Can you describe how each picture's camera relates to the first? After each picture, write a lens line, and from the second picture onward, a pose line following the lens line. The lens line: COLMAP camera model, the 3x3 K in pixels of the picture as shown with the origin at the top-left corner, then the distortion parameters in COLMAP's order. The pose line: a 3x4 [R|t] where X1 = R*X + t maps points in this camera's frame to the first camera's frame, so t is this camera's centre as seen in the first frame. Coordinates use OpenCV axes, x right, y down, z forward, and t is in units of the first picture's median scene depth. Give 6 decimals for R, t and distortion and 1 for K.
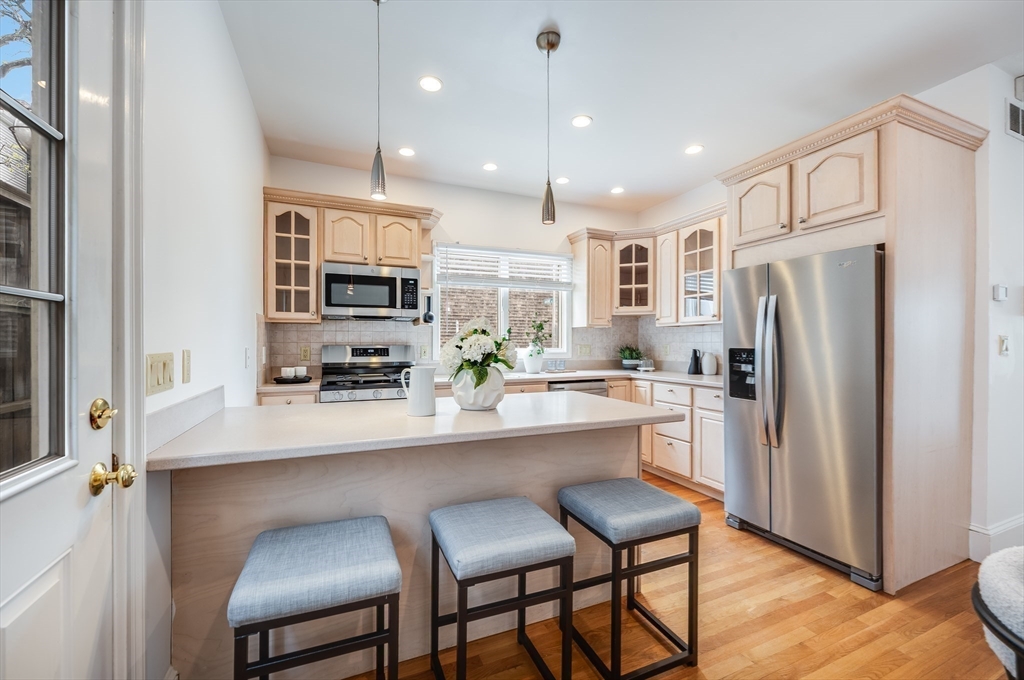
lens RADIAL K [[412.1, 0, 509.1], [0, 412.1, 344.4], [0, 0, 1]] dist [-0.002541, 0.000235]
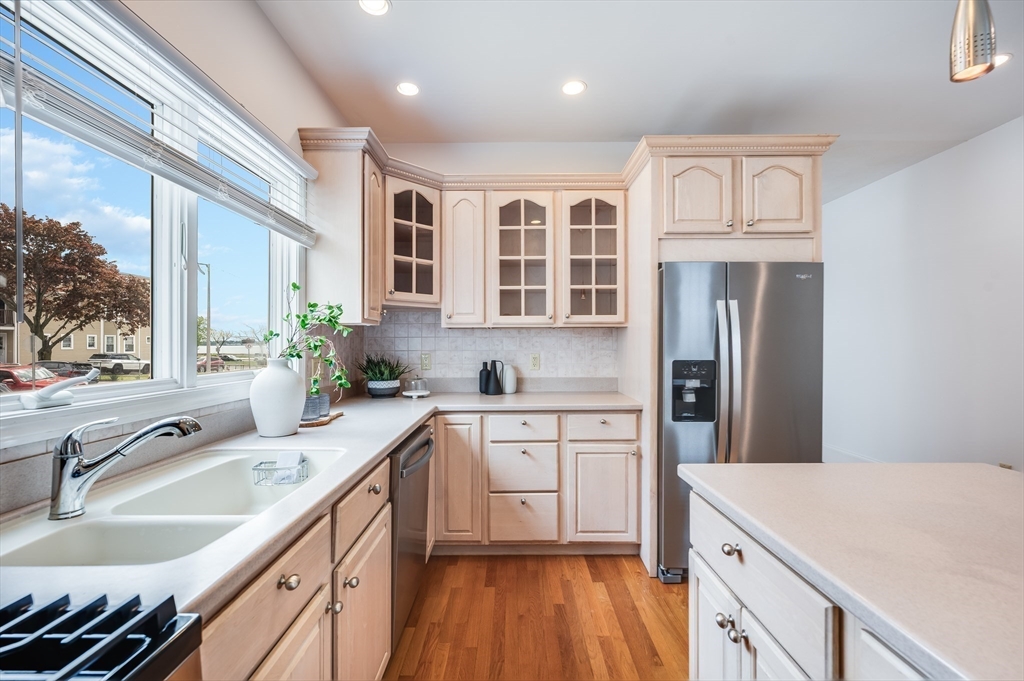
lens RADIAL K [[432.9, 0, 512.0], [0, 432.9, 340.5], [0, 0, 1]] dist [-0.001533, -0.000083]
pose [[0.394894, -0.000301, 0.918727, -0.248112], [0.008217, 0.999961, -0.003204, -0.020520], [-0.918690, 0.008815, 0.394881, 0.666653]]
